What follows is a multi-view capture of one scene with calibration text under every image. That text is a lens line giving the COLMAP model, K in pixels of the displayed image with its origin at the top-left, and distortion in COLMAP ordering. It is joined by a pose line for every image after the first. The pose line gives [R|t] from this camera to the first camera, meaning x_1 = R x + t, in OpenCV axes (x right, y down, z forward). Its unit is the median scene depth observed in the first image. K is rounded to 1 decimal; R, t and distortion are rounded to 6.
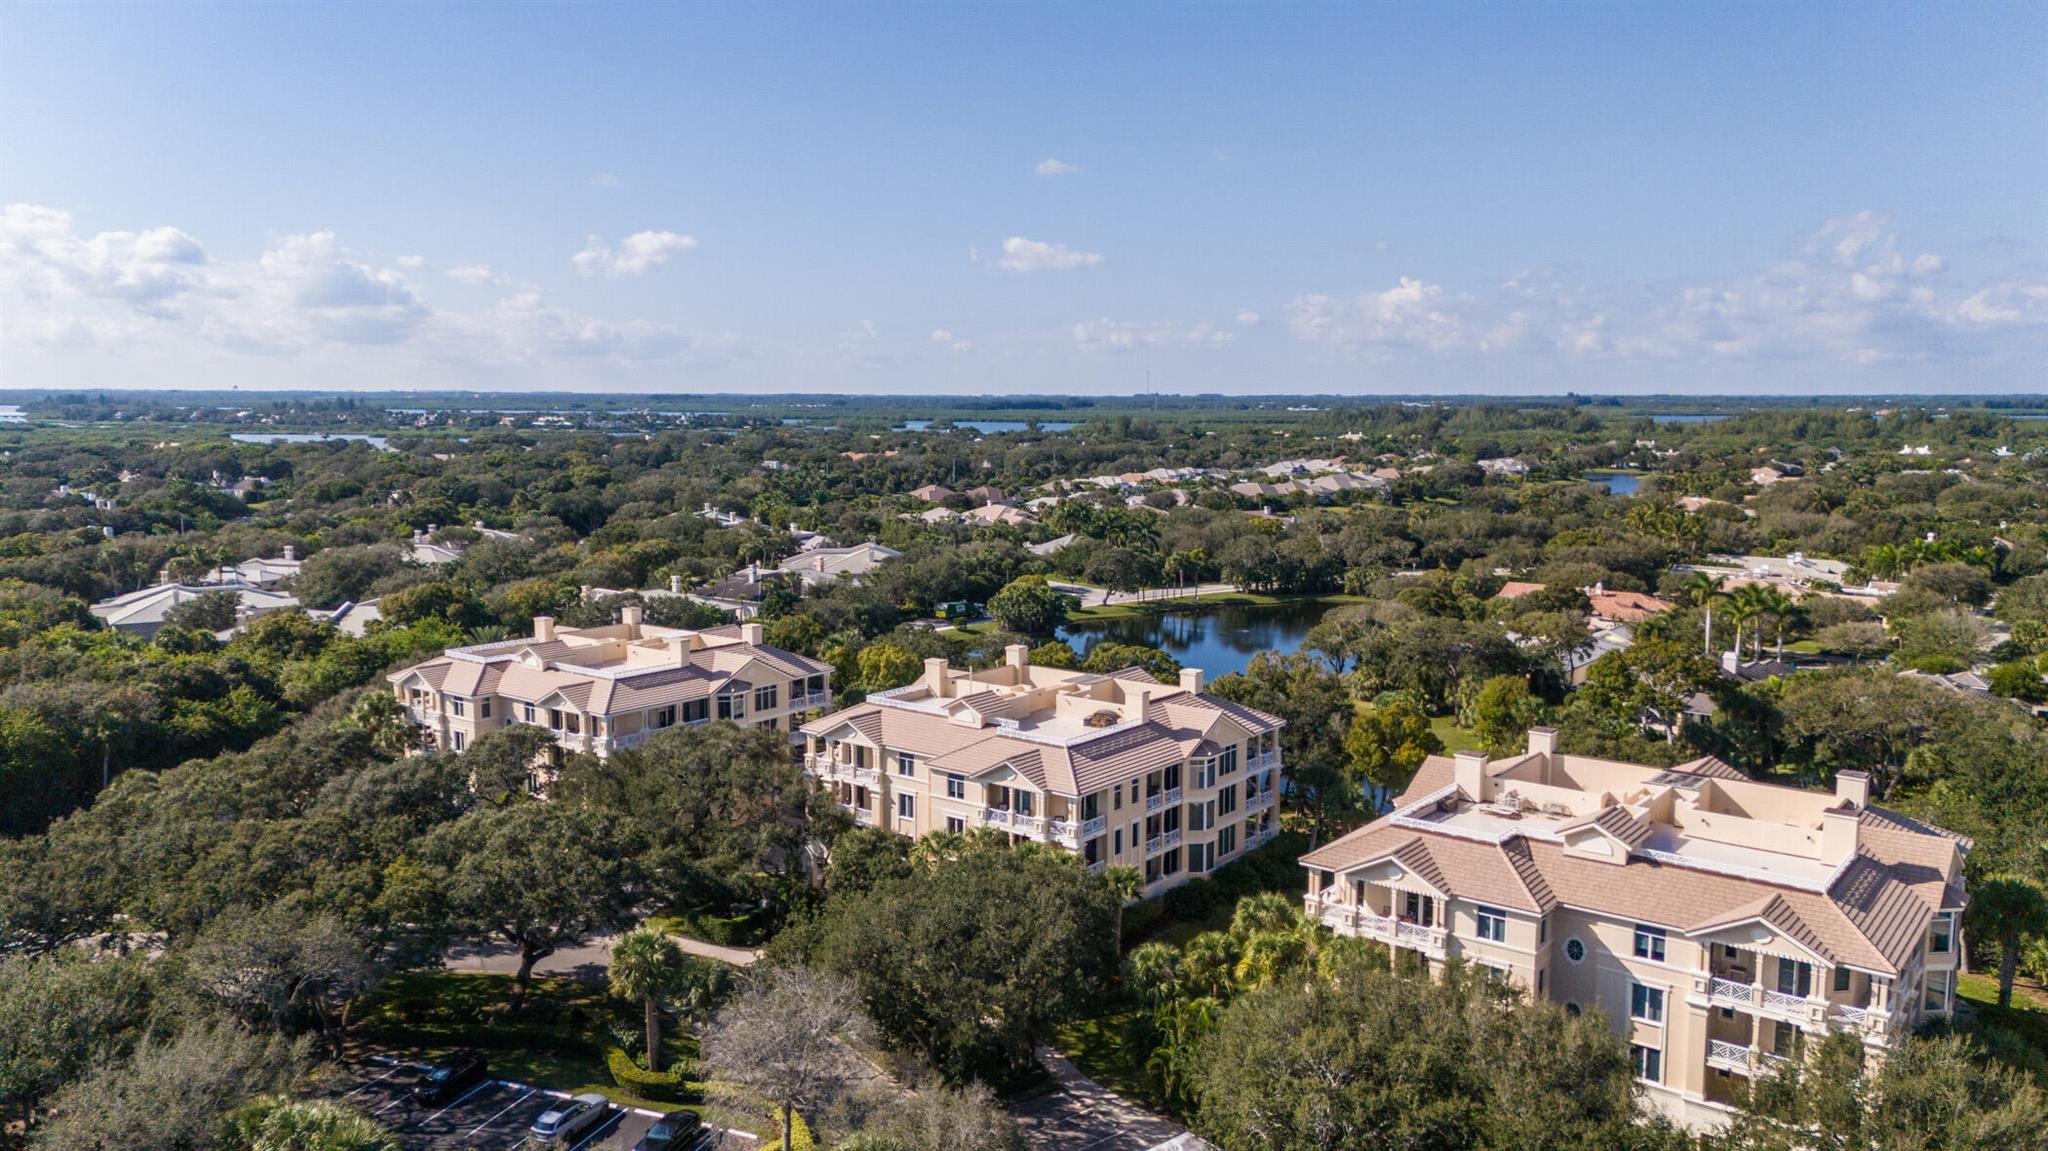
lens RADIAL K [[1489.5, 0, 1027.5], [0, 1489.5, 586.2], [0, 0, 1]] dist [0.071594, -0.062599]
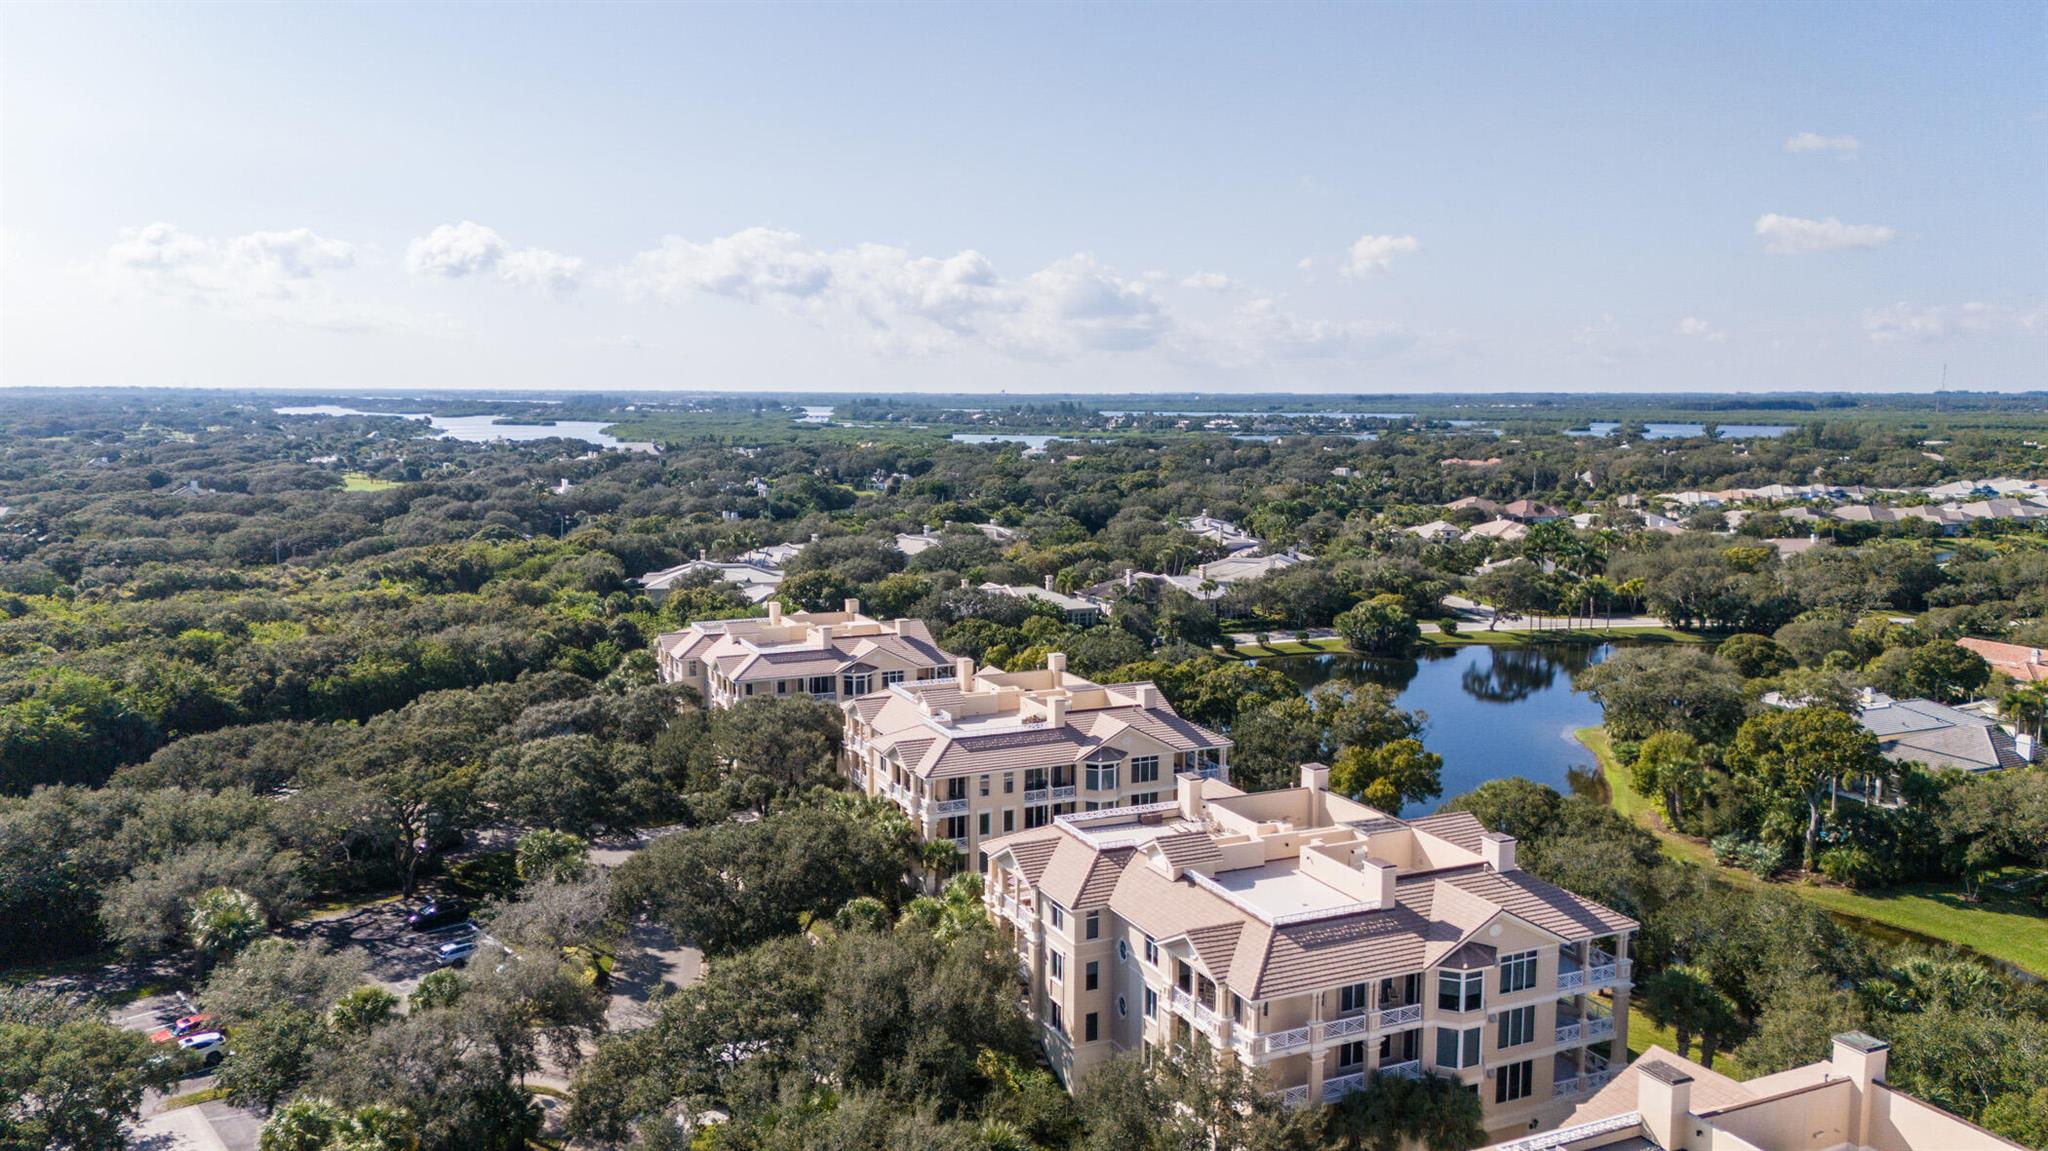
lens RADIAL K [[1489.5, 0, 1020.8], [0, 1489.5, 580.2], [0, 0, 1]] dist [0.071594, -0.062599]
pose [[0.890043, 0.059213, -0.452015, -0.089802], [-0.061227, 0.998072, 0.010186, -0.078689], [0.451747, 0.018609, 0.891952, 0.368124]]
